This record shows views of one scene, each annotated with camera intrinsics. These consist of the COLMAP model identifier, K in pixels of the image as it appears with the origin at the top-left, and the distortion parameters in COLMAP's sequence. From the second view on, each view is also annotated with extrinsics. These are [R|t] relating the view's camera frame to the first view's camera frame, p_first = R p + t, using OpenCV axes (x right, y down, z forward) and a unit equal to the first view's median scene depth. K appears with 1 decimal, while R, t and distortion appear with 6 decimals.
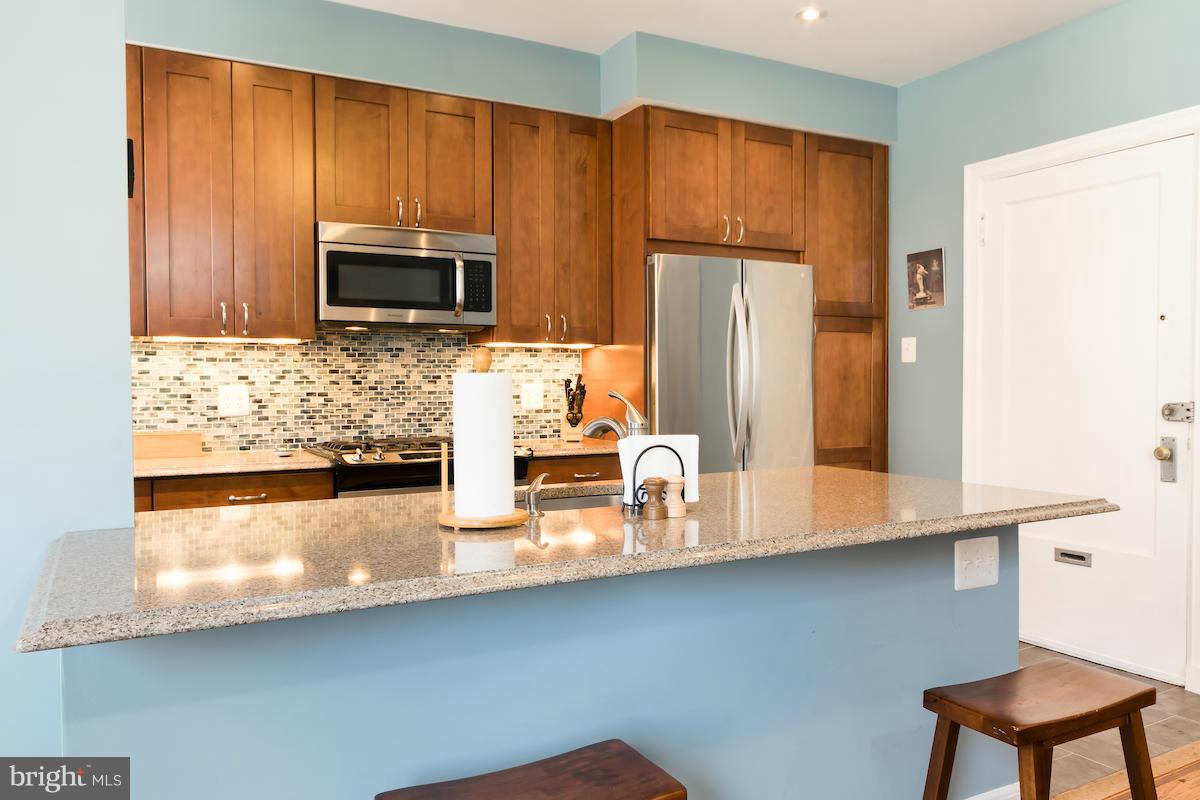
lens RADIAL K [[875.6, 0, 596.4], [0, 875.6, 399.7], [0, 0, 1]] dist [0.003443, -0.003525]
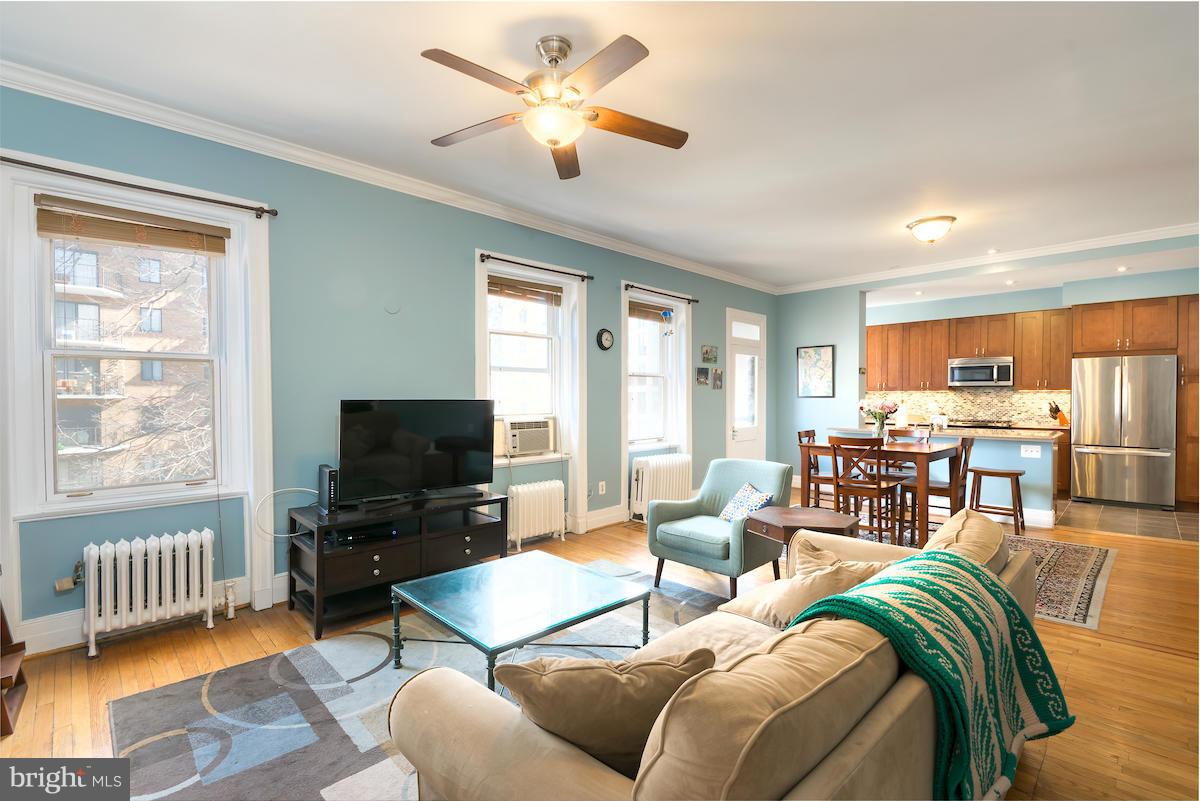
lens RADIAL K [[550.0, 0, 582.4], [0, 550.0, 404.0], [0, 0, 1]] dist [-0.006751, -0.003868]
pose [[0.263628, 0.019472, -0.964428, 1.318178], [-0.017831, 0.999724, 0.015310, -0.019853], [0.964460, 0.013161, 0.263902, -0.956002]]
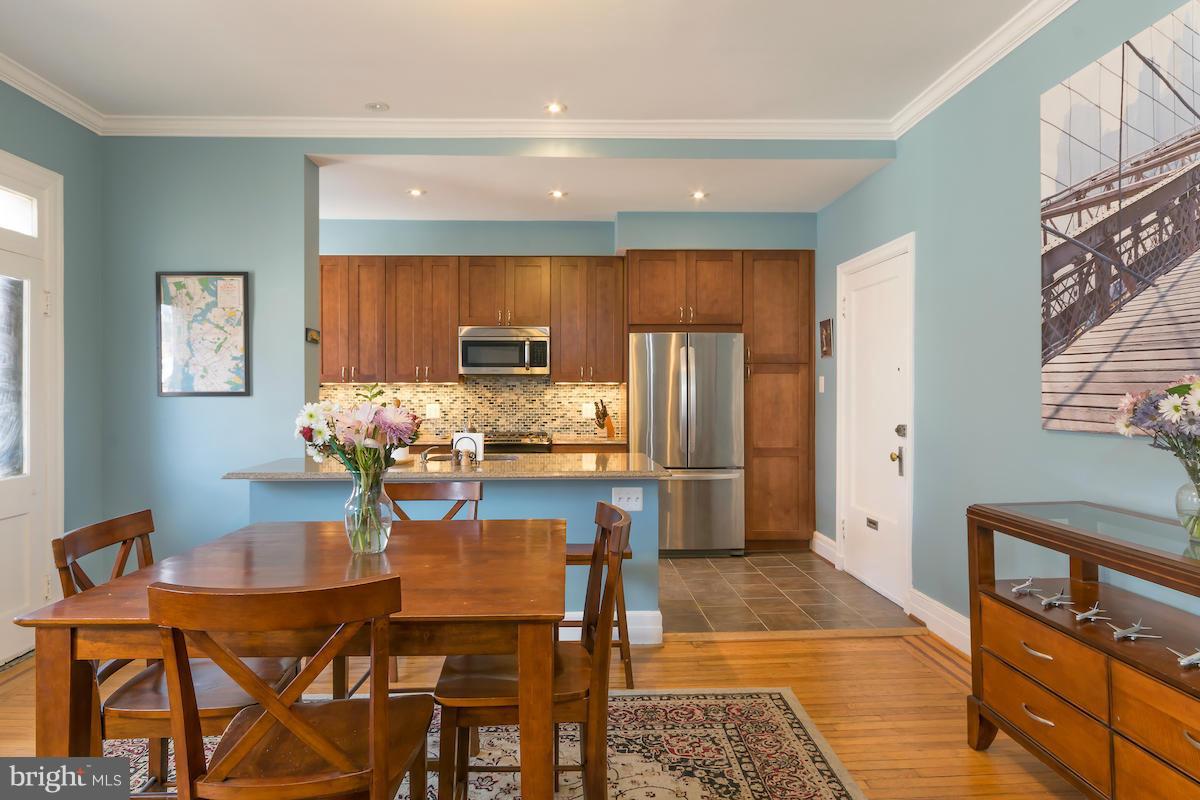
lens RADIAL K [[699.6, 0, 581.5], [0, 699.6, 390.7], [0, 0, 1]] dist [0.005149, -0.003932]
pose [[0.889944, 0.004457, -0.456047, 0.619558], [-0.012428, 0.999818, -0.014480, -0.026793], [0.455900, 0.018554, 0.889838, -0.306561]]
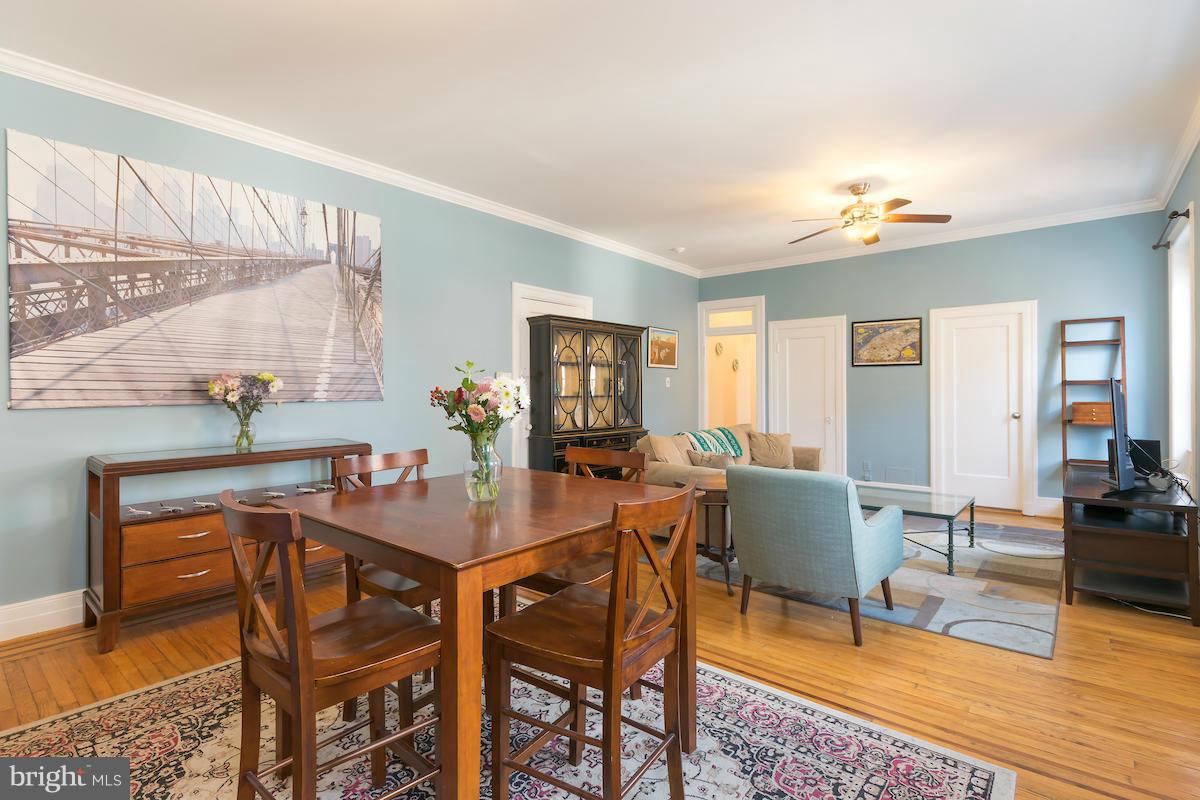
lens RADIAL K [[550.0, 0, 590.1], [0, 550.0, 385.8], [0, 0, 1]] dist [-0.006751, -0.003868]
pose [[-0.349523, 0.013089, 0.936836, -0.187469], [0.024249, 0.999694, -0.004920, -0.011774], [-0.936614, 0.020998, -0.349734, 0.130862]]
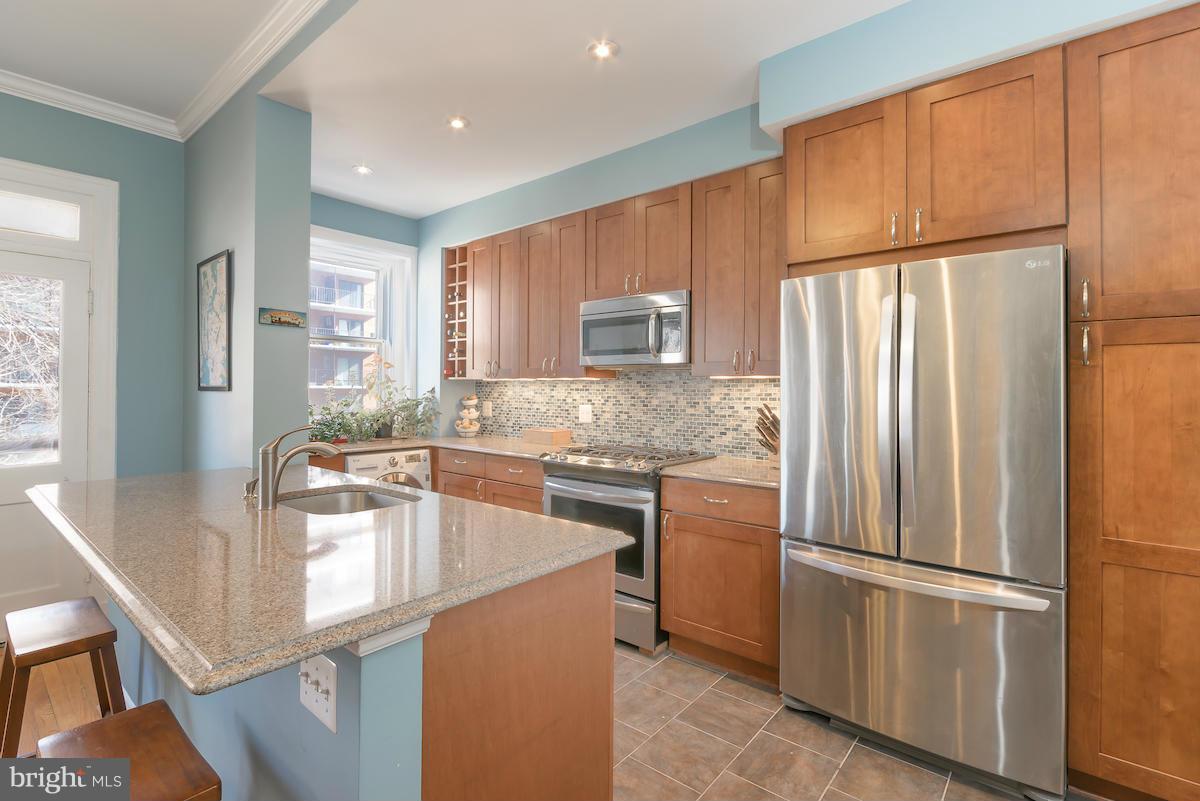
lens RADIAL K [[550.0, 0, 595.3], [0, 550.0, 381.8], [0, 0, 1]] dist [-0.006751, -0.003868]
pose [[0.359383, -0.005178, -0.933176, 0.537015], [-0.026507, 0.999524, -0.015754, -0.041647], [0.932814, 0.030397, 0.359075, 0.592353]]
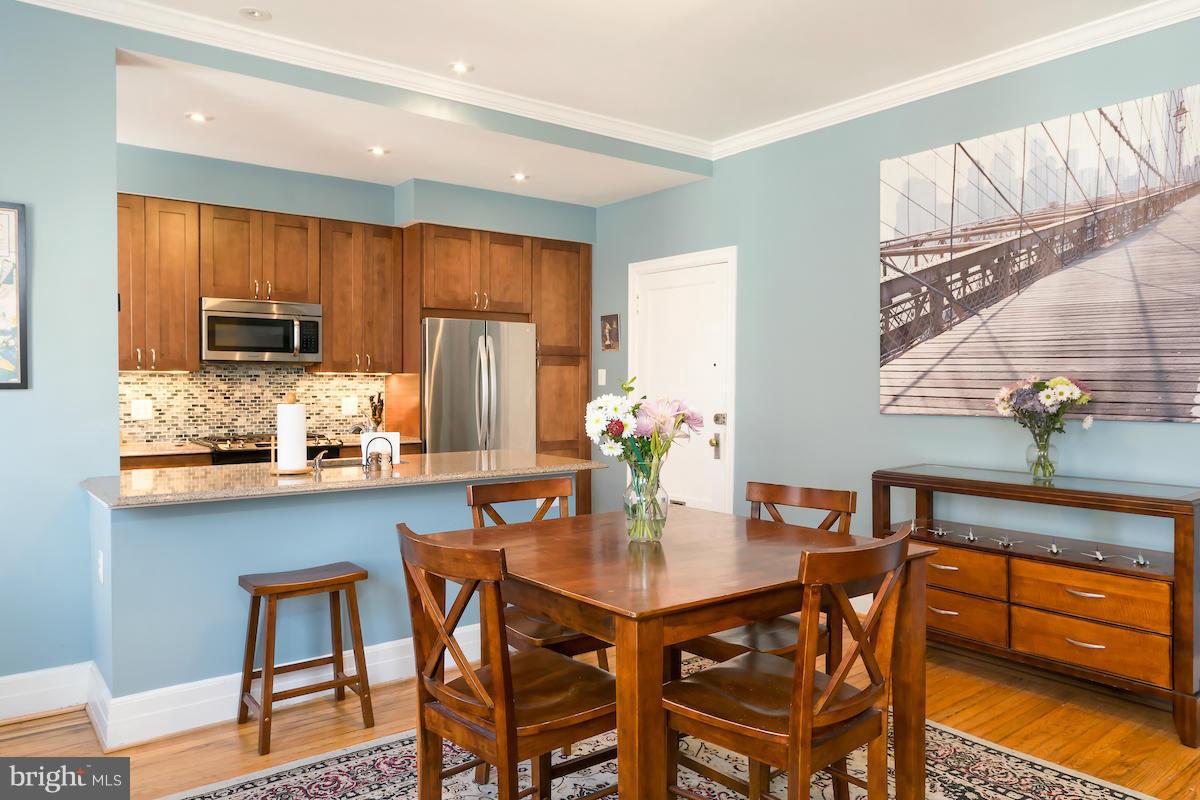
lens RADIAL K [[832.1, 0, 595.9], [0, 832.1, 402.3], [0, 0, 1]] dist [0.003680, 0.008180]
pose [[0.987635, 0.005121, 0.156688, 0.132092], [-0.005918, 0.999972, 0.004622, -0.022062], [-0.156660, -0.005492, 0.987637, -0.525842]]
